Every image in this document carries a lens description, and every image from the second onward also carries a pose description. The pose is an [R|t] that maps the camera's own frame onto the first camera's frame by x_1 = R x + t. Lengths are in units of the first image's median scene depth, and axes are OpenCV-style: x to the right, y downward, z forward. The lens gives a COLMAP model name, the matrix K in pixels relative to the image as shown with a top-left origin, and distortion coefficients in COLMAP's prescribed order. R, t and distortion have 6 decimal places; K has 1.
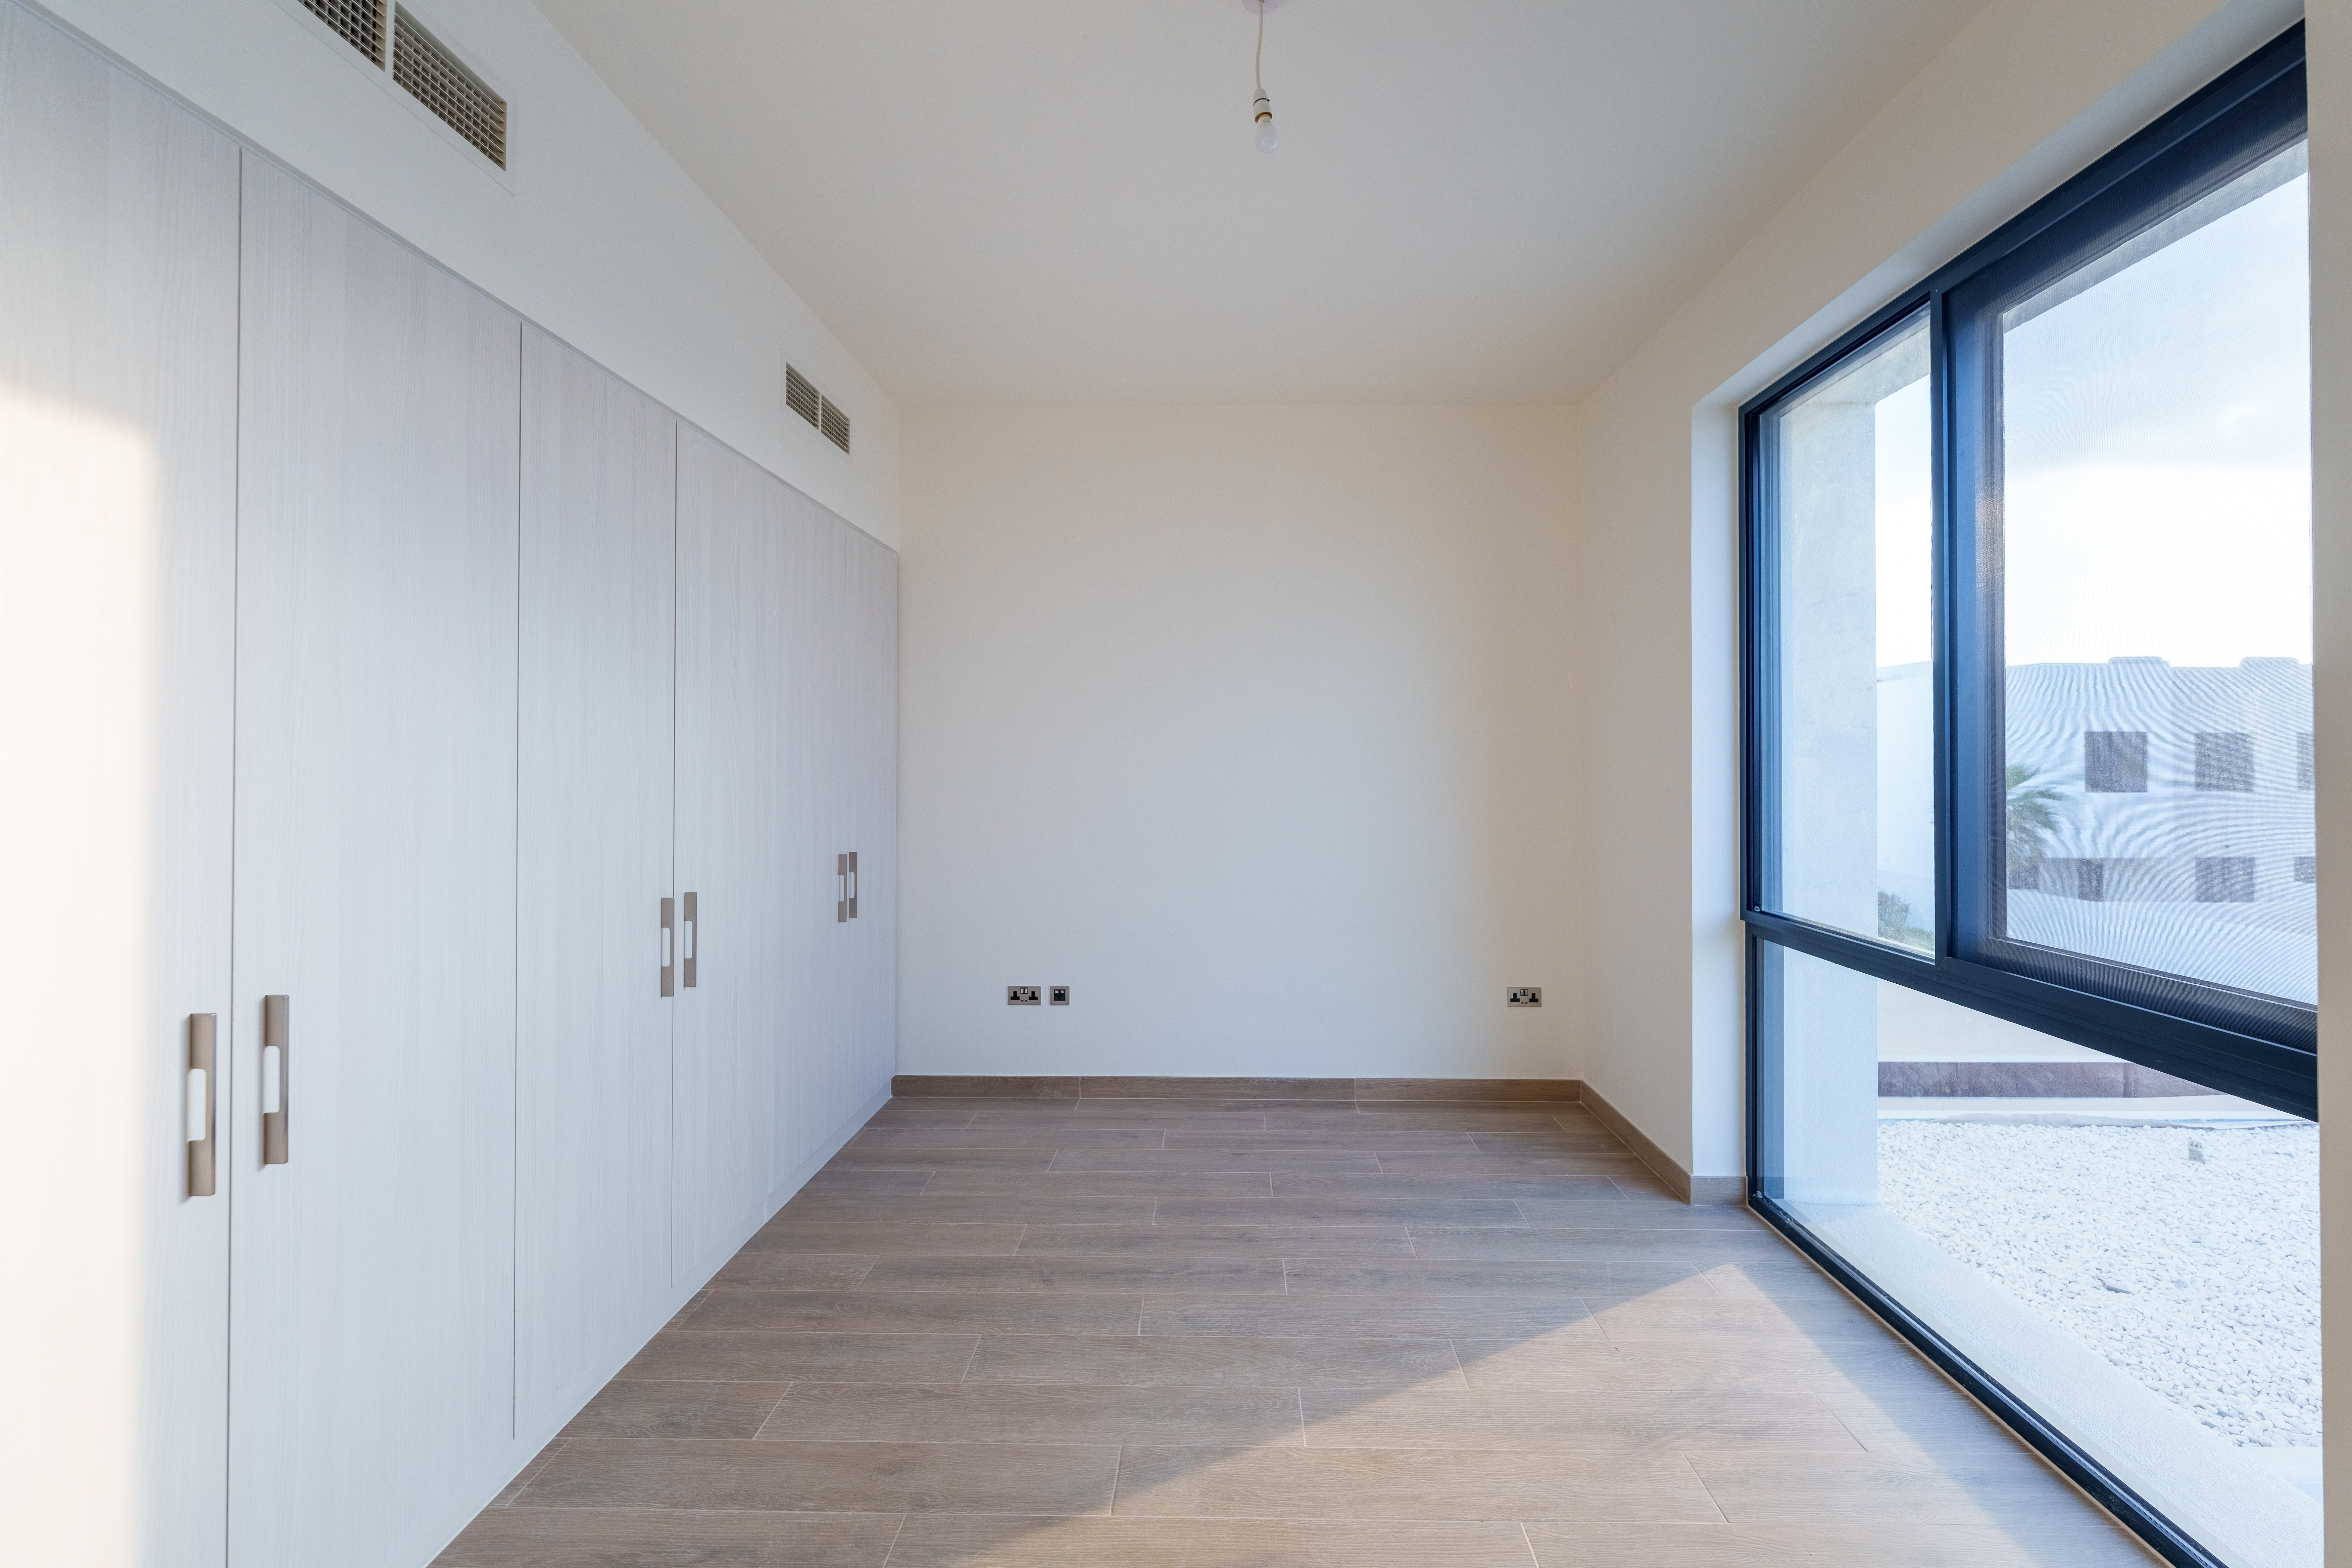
lens RADIAL K [[991.9, 0, 1177.7], [0, 991.9, 759.3], [0, 0, 1]] dist [0.001973, 0.000042]
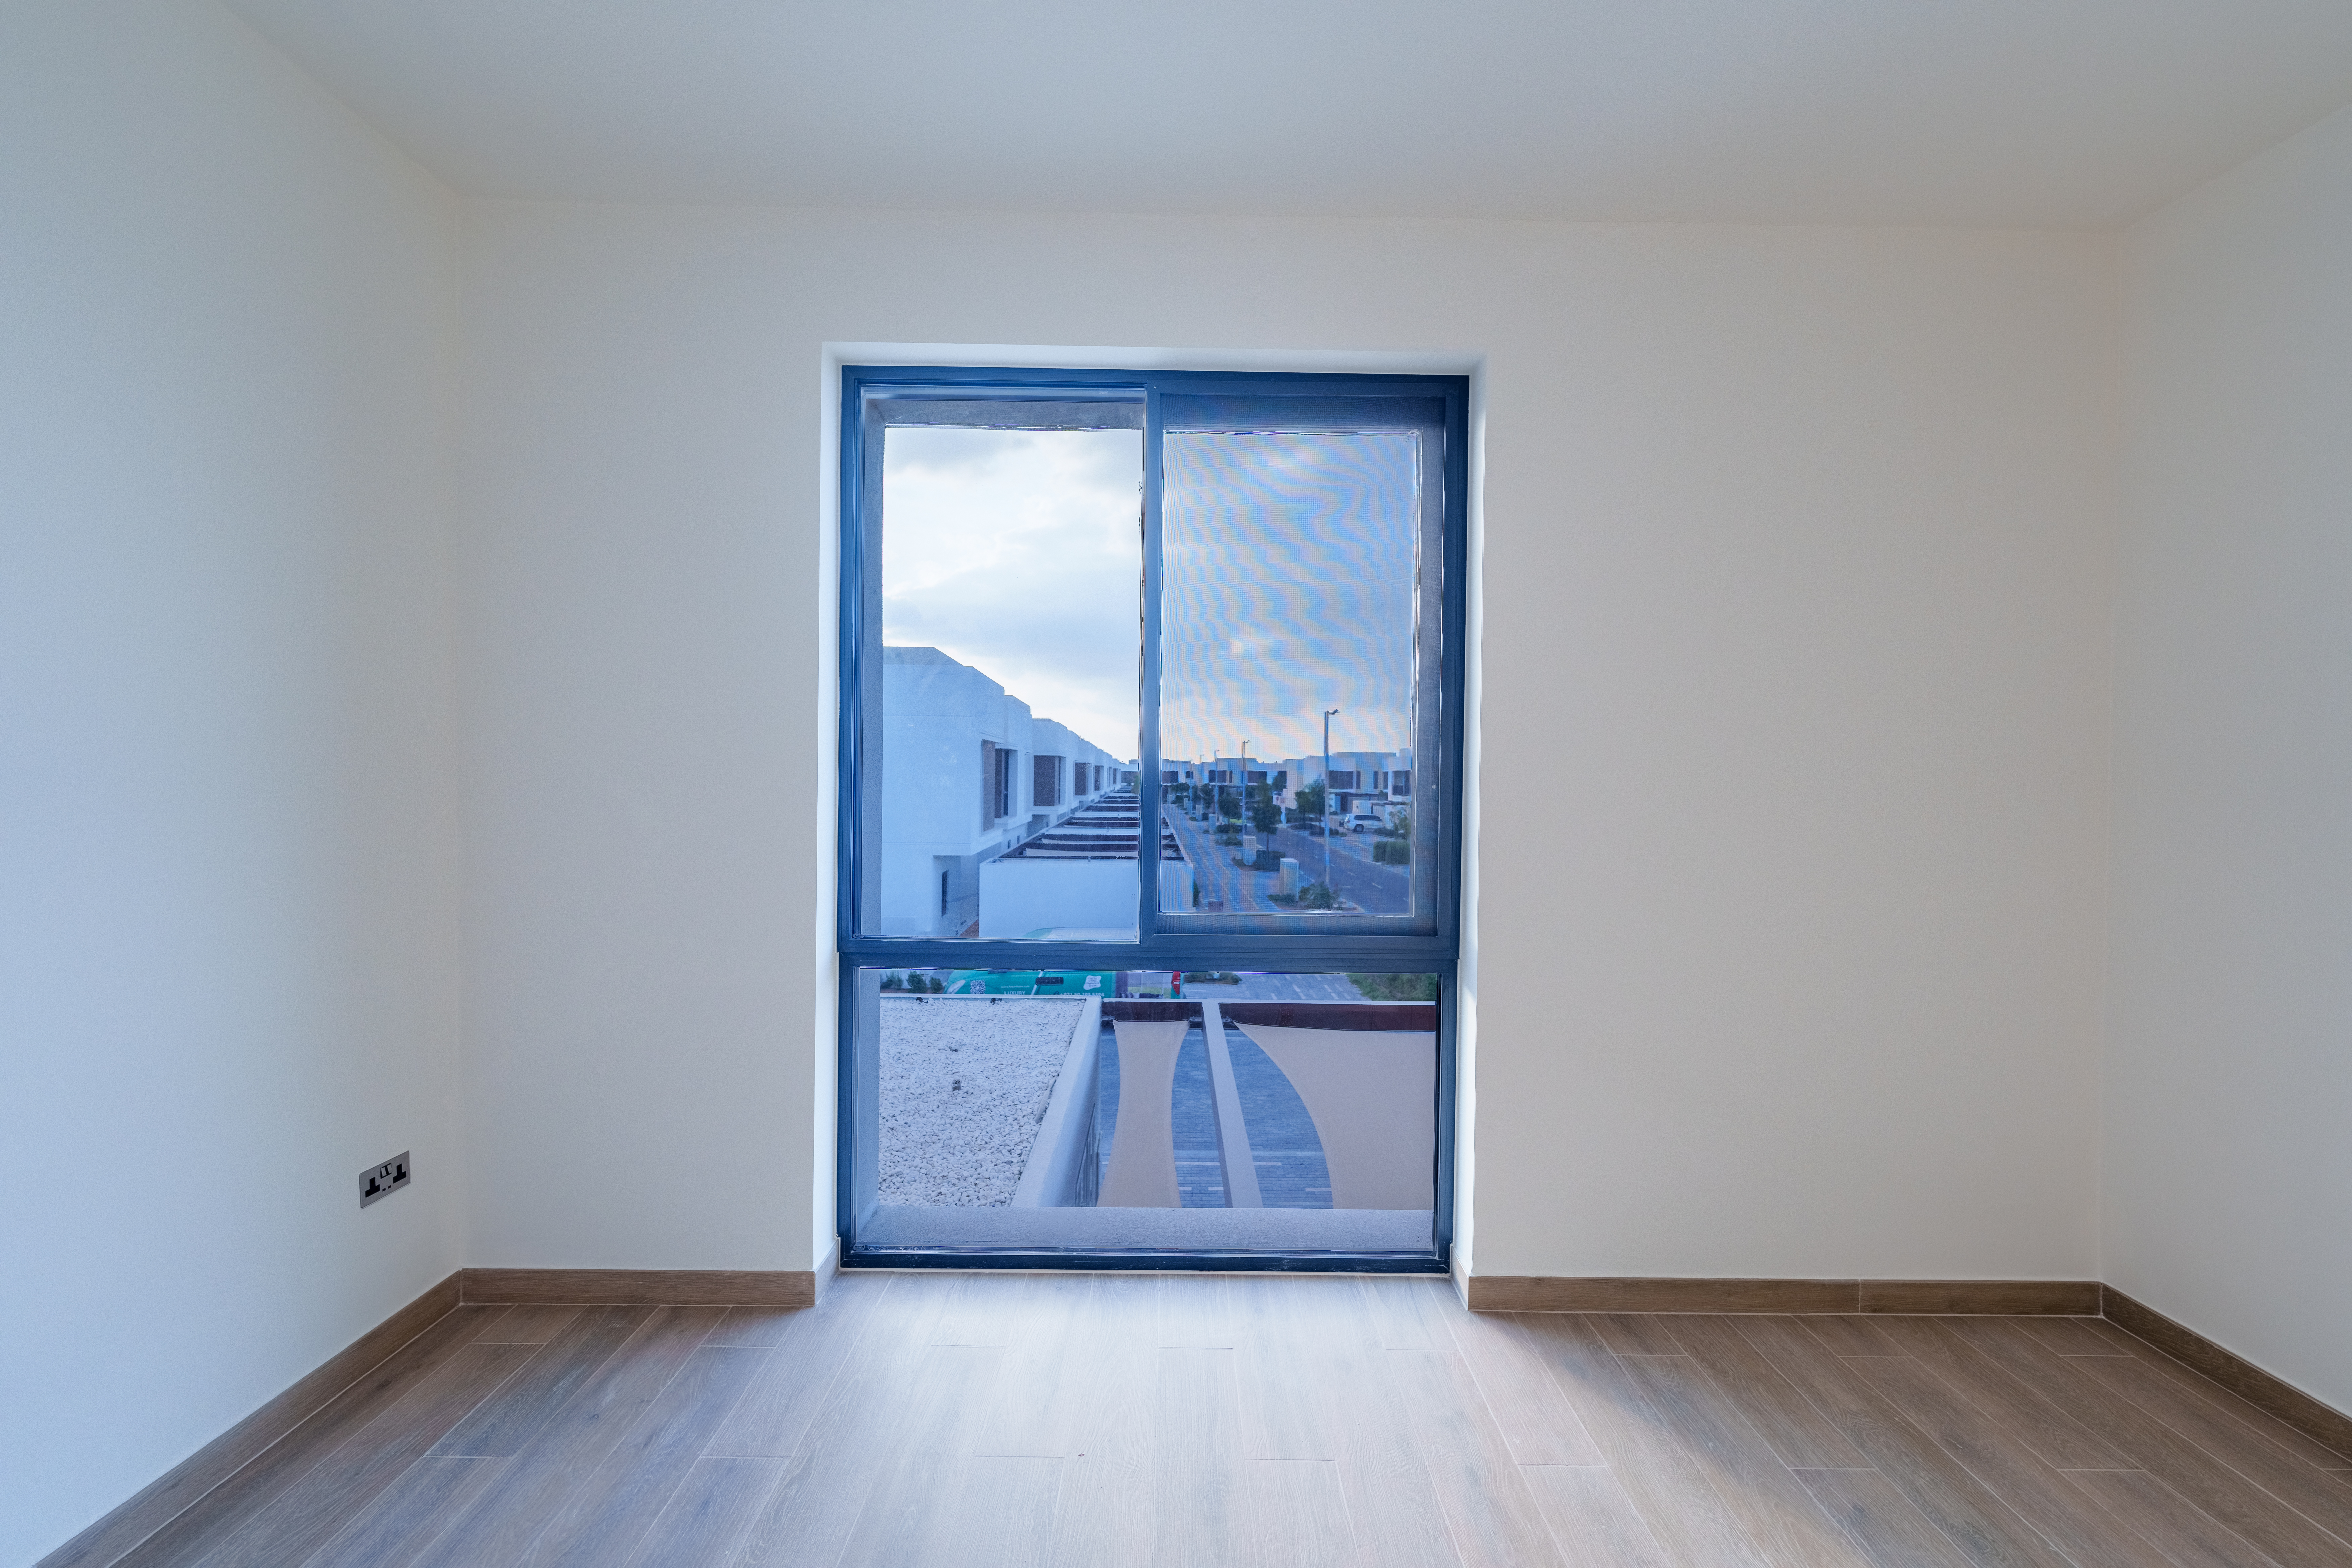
lens RADIAL K [[991.9, 0, 1177.7], [0, 991.9, 759.3], [0, 0, 1]] dist [0.001973, 0.000042]
pose [[-0.073847, -0.004667, 0.997259, -0.297357], [-0.022822, 0.999735, 0.002988, -0.019515], [-0.997008, -0.022539, -0.073934, 0.668239]]
